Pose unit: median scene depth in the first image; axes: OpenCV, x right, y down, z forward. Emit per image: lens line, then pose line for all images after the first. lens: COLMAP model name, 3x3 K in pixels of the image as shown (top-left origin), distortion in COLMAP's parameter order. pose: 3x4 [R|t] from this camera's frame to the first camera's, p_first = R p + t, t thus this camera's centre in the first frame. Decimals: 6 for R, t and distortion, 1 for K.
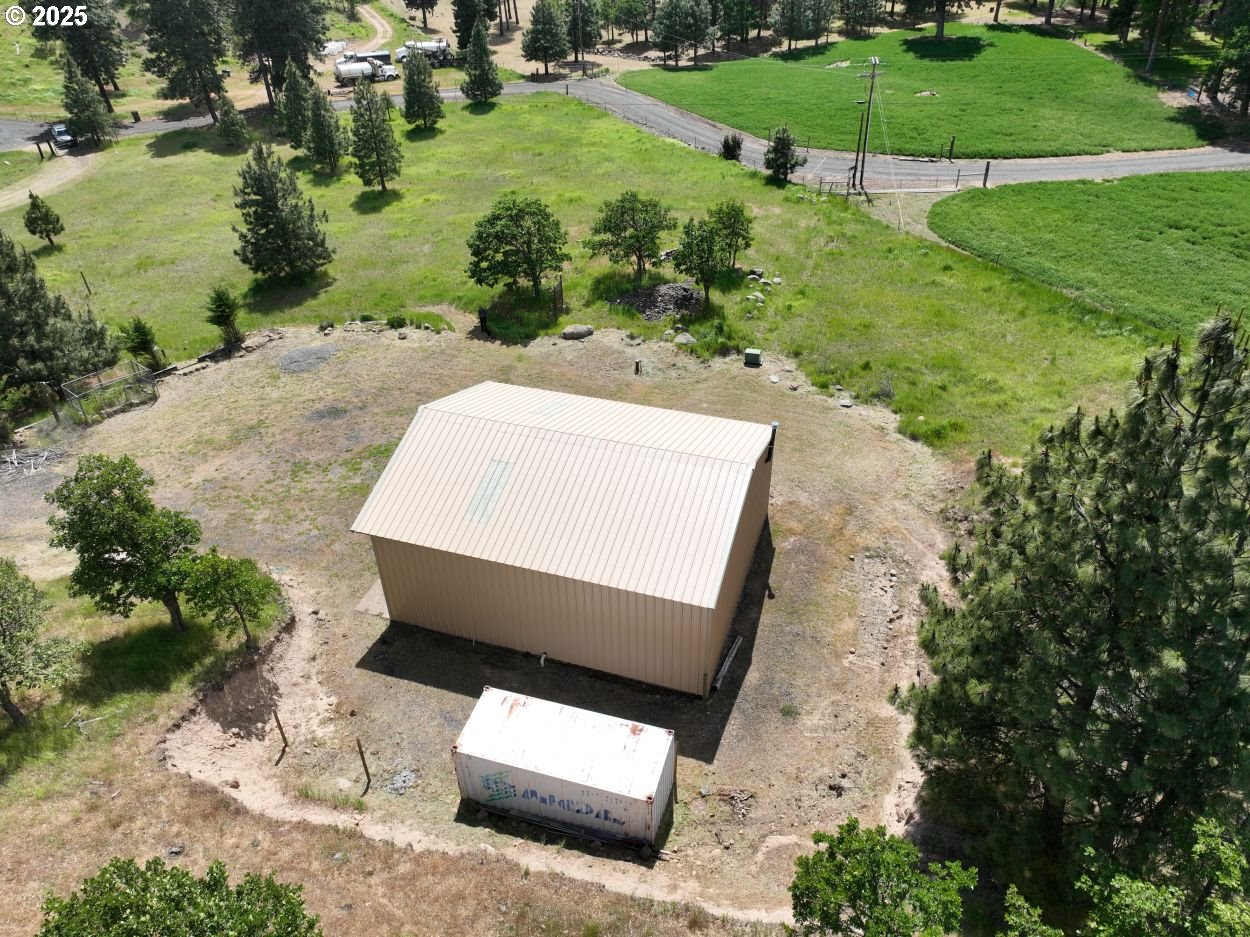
lens RADIAL K [[882.0, 0, 621.8], [0, 882.0, 456.2], [0, 0, 1]] dist [-0.003095, 0.019501]
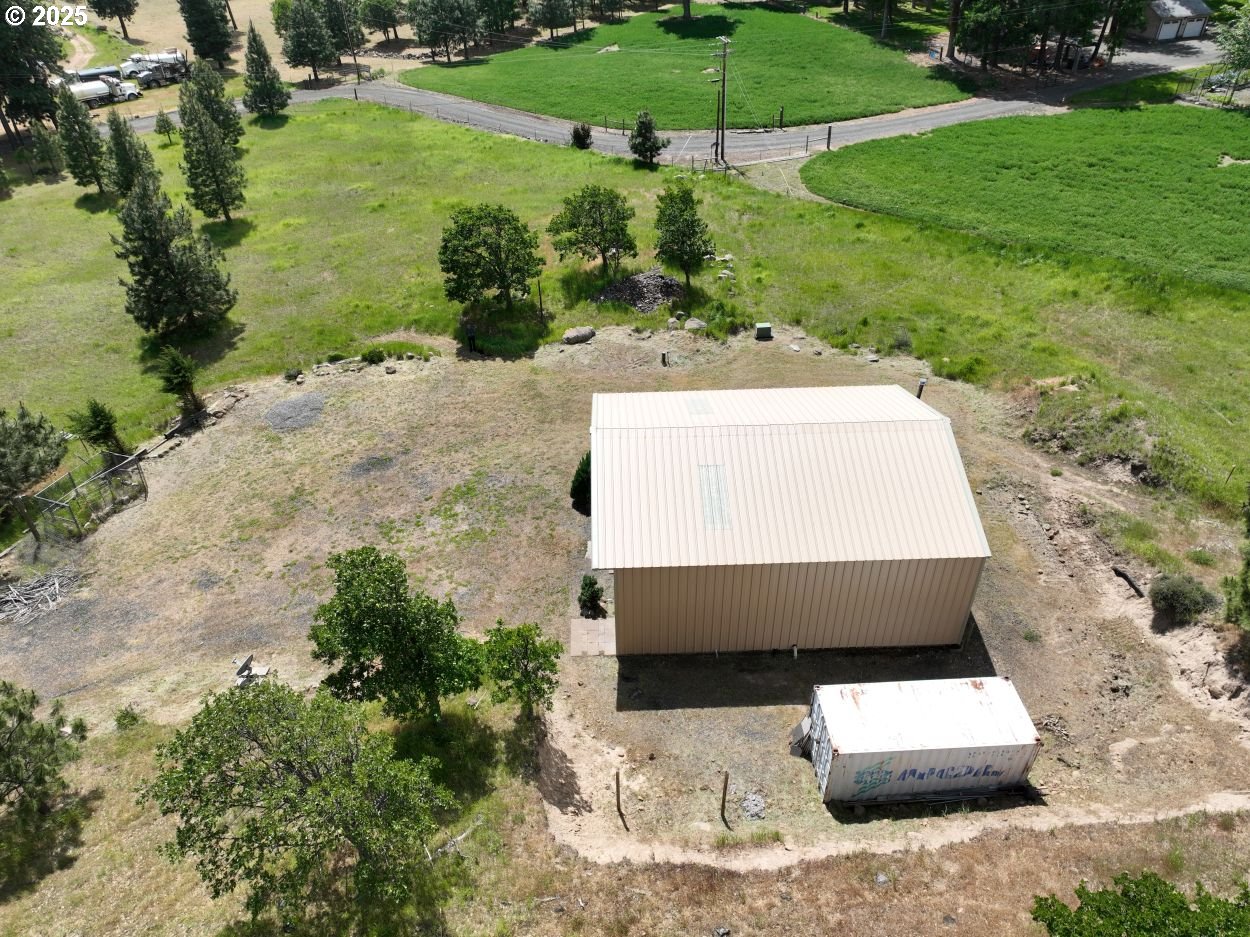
lens RADIAL K [[882.0, 0, 625.0], [0, 882.0, 458.5], [0, 0, 1]] dist [-0.003095, 0.019501]
pose [[0.939262, -0.196804, 0.281168, -0.298772], [0.194132, 0.980254, 0.037619, -0.033928], [-0.283020, 0.019249, 0.958921, 0.057506]]
